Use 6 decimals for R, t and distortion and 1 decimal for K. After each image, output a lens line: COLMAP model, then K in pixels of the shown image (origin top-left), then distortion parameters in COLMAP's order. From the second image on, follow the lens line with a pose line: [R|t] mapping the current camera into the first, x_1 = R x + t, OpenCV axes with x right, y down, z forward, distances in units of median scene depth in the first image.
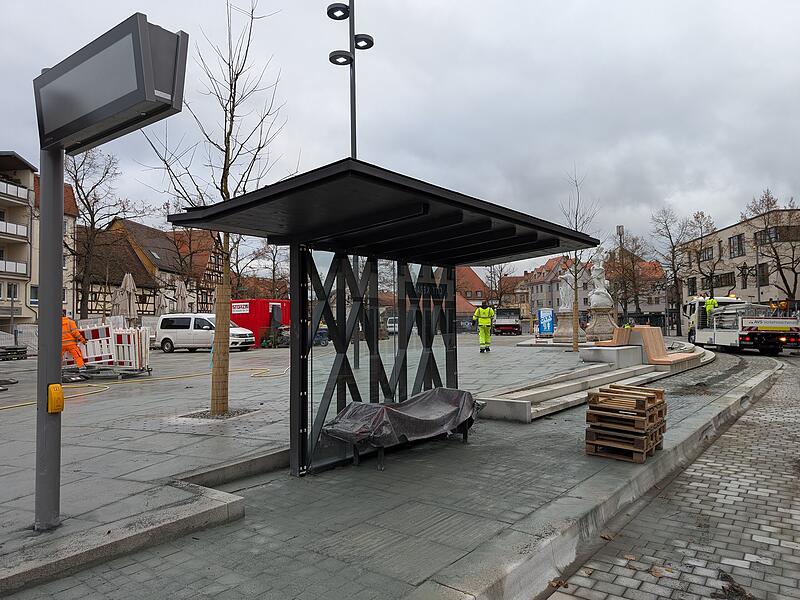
lens RADIAL K [[562.2, 0, 400.0], [0, 562.2, 300.0], [0, 0, 1]] dist [0.006231, 0.000751]
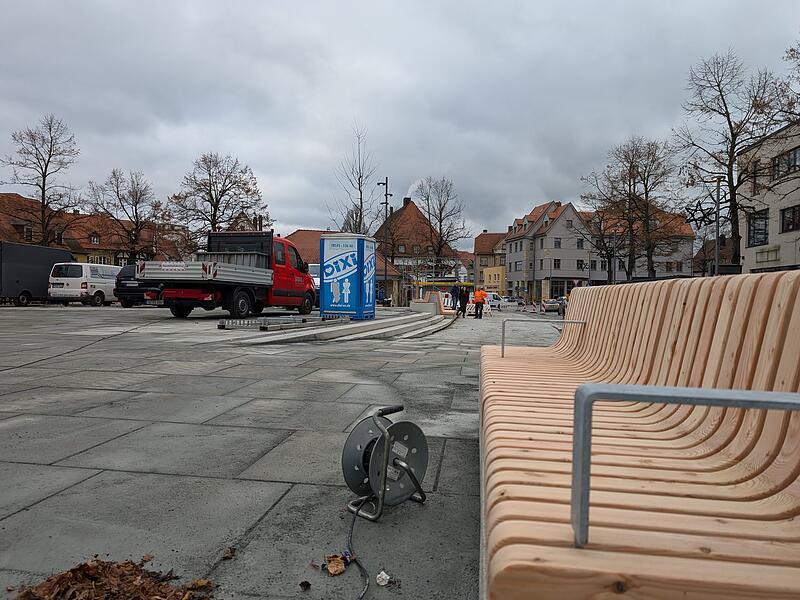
lens RADIAL K [[562.2, 0, 400.0], [0, 562.2, 300.0], [0, 0, 1]] dist [0.006231, 0.000751]
pose [[0.999663, 0.018457, -0.018258, 0.110262], [-0.017413, 0.998292, 0.055761, 0.012507], [0.019256, -0.055424, 0.998277, 0.262390]]
